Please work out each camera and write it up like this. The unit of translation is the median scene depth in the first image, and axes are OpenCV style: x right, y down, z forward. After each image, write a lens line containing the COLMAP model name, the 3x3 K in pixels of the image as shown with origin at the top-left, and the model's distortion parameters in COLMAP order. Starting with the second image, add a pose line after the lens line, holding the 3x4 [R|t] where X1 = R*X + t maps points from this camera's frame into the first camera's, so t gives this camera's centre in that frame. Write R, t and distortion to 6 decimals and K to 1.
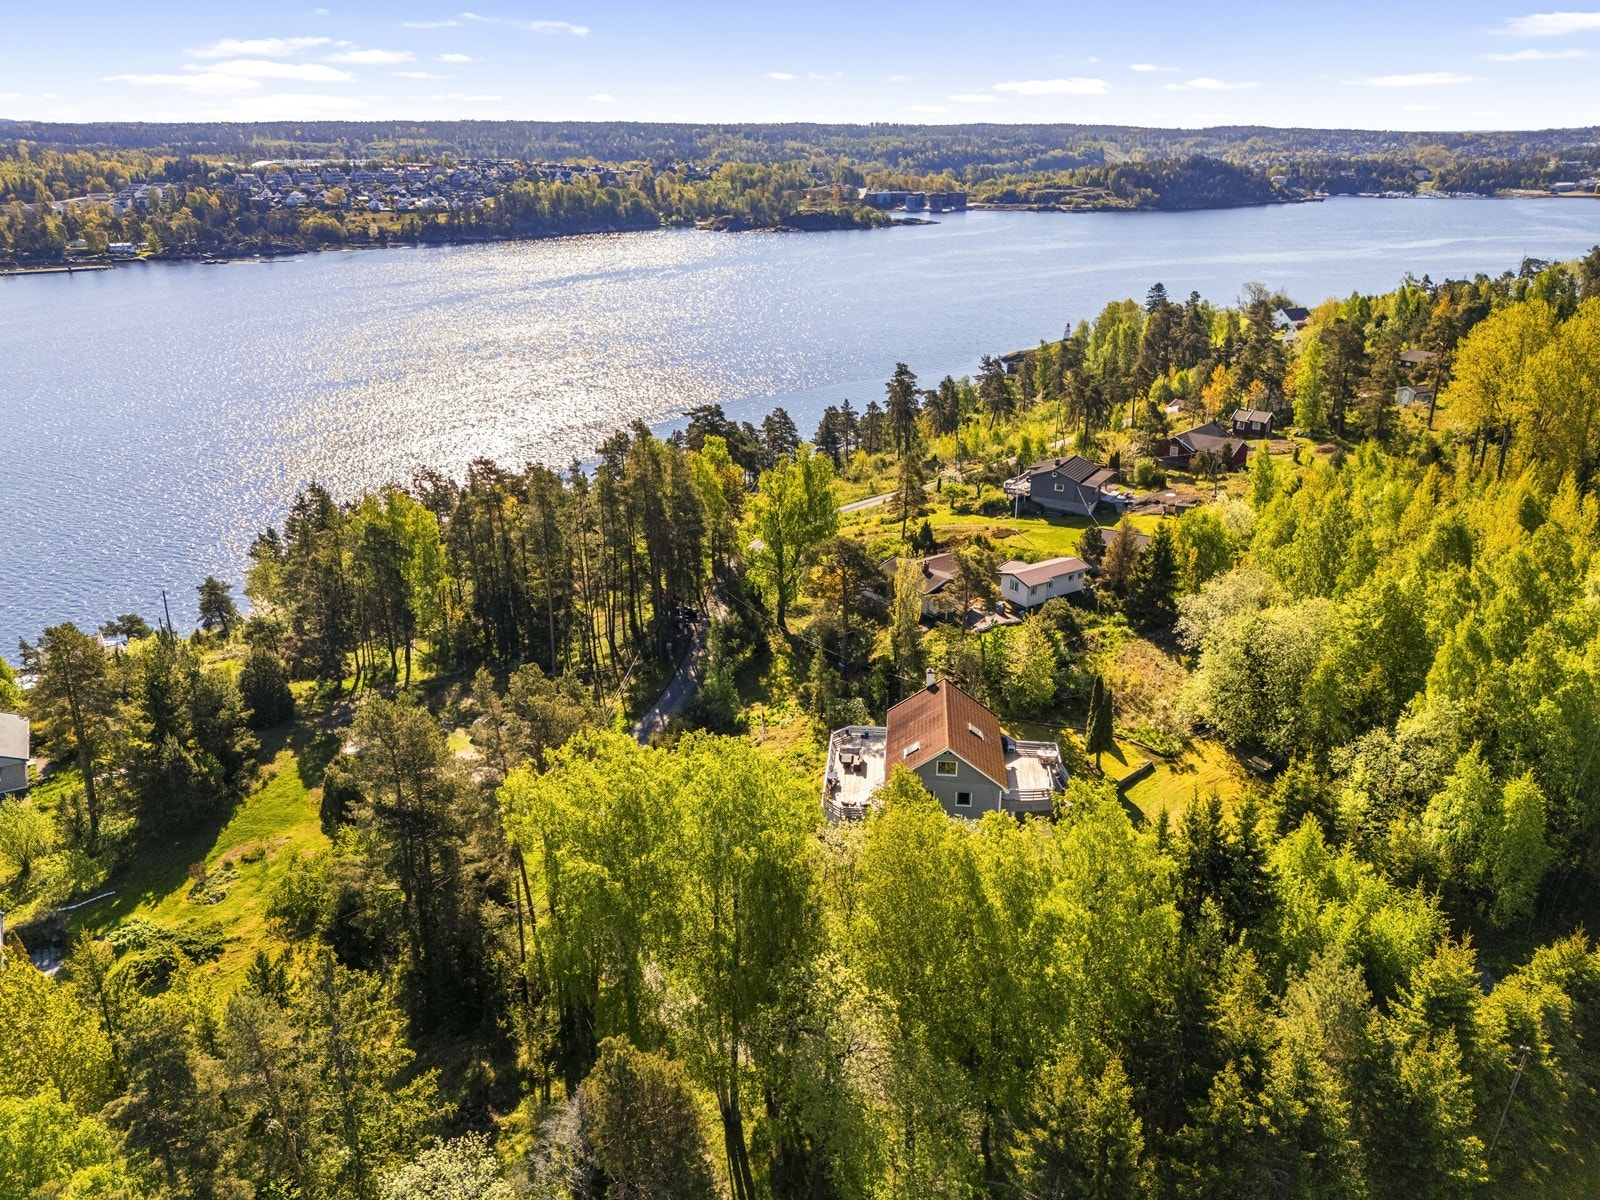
lens RADIAL K [[1149.4, 0, 800.0], [0, 1149.4, 600.0], [0, 0, 1]] dist [0.070639, -0.087385]
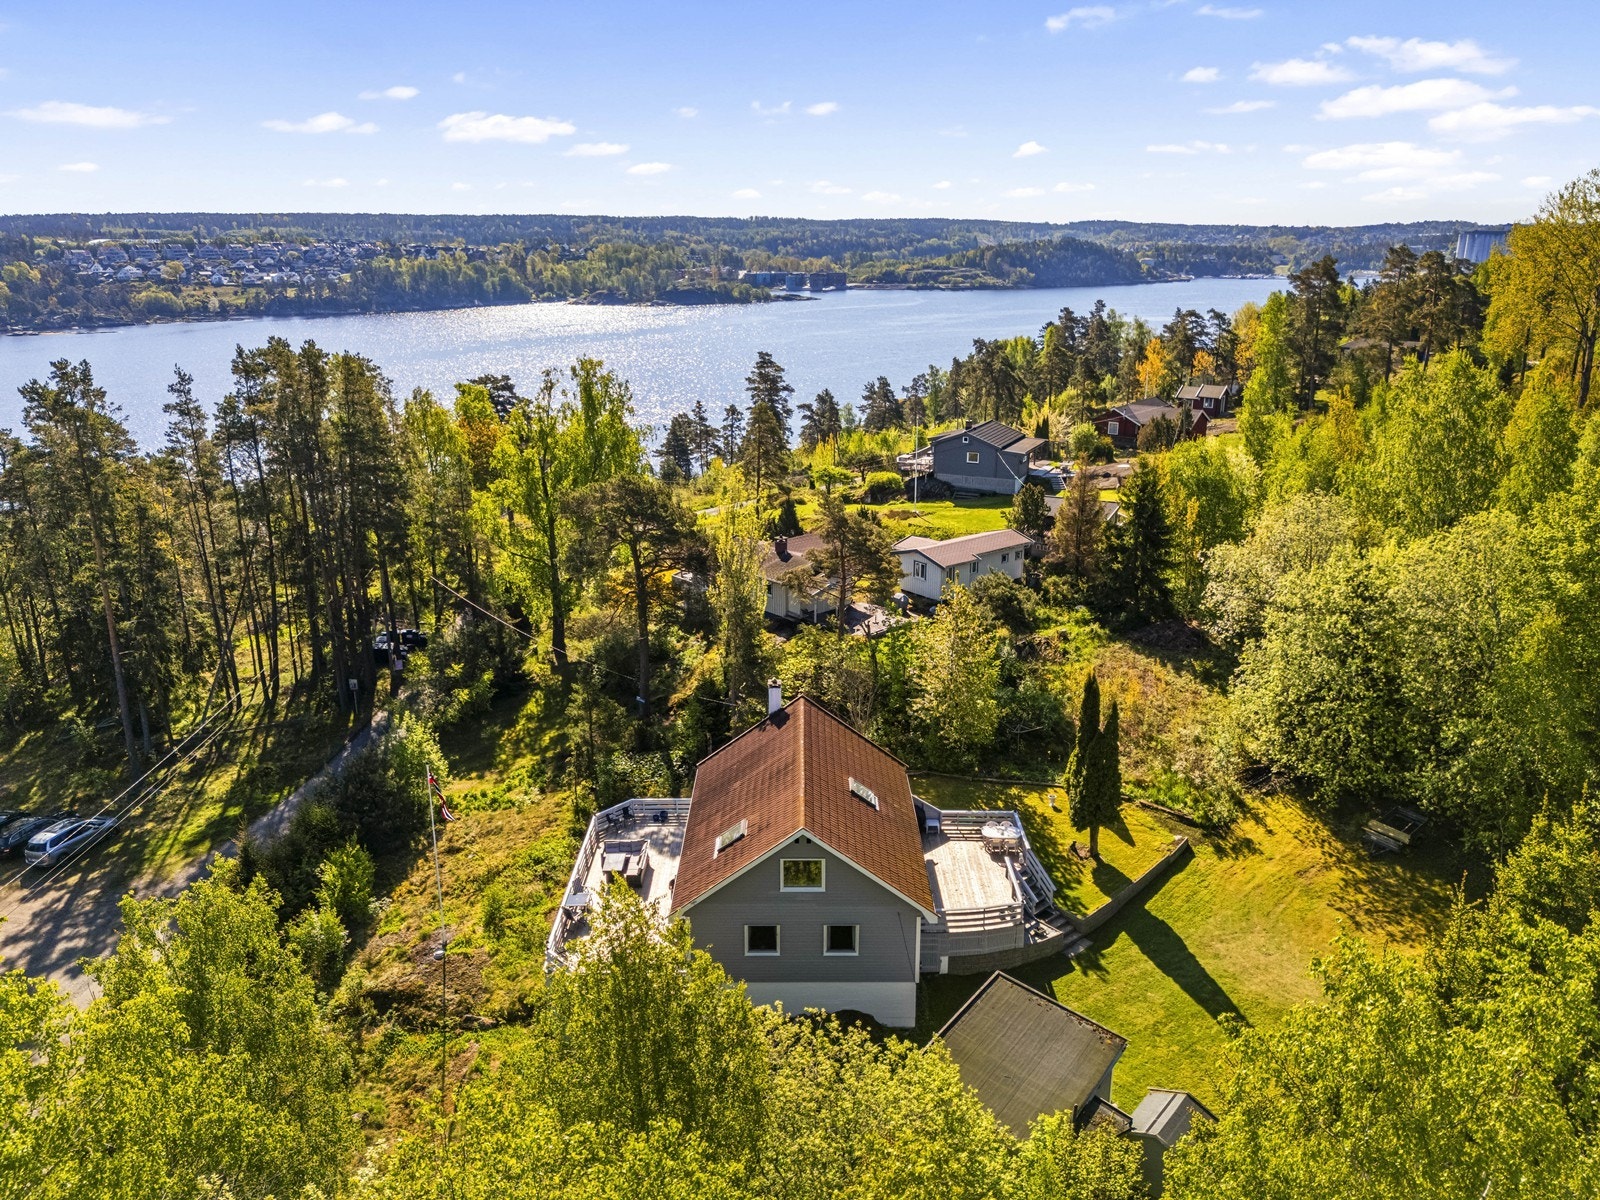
lens RADIAL K [[1149.4, 0, 800.0], [0, 1149.4, 600.0], [0, 0, 1]] dist [0.070639, -0.087385]
pose [[0.995492, -0.030218, 0.089900, 0.023770], [0.037229, 0.996308, -0.077361, 0.019412], [-0.087230, 0.080359, 0.992942, 0.143167]]
